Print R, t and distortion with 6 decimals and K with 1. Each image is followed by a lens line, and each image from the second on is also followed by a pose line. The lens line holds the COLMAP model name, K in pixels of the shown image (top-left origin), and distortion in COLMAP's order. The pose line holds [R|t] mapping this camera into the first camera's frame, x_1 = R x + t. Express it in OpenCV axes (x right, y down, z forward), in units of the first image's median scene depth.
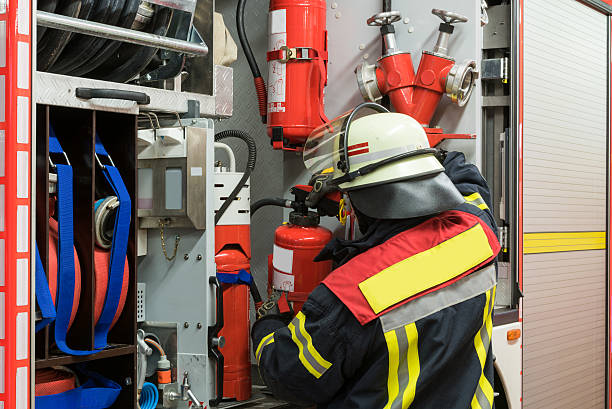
lens RADIAL K [[1224.8, 0, 305.9], [0, 1224.8, 204.9], [0, 0, 1]] dist [0.008397, 0.000000]
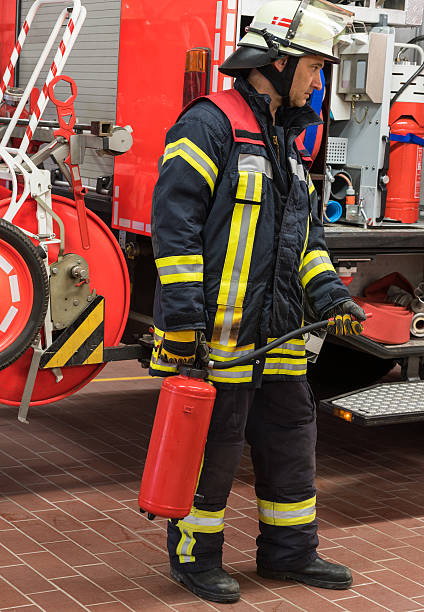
lens RADIAL K [[1401.7, 0, 211.8], [0, 1401.7, 306.2], [0, 0, 1]] dist [0.039462, 0.000000]
pose [[0.879537, 0.112026, -0.462455, 0.550877], [-0.048494, 0.987934, 0.147088, 0.022649], [0.473352, -0.106942, 0.874357, -0.612692]]
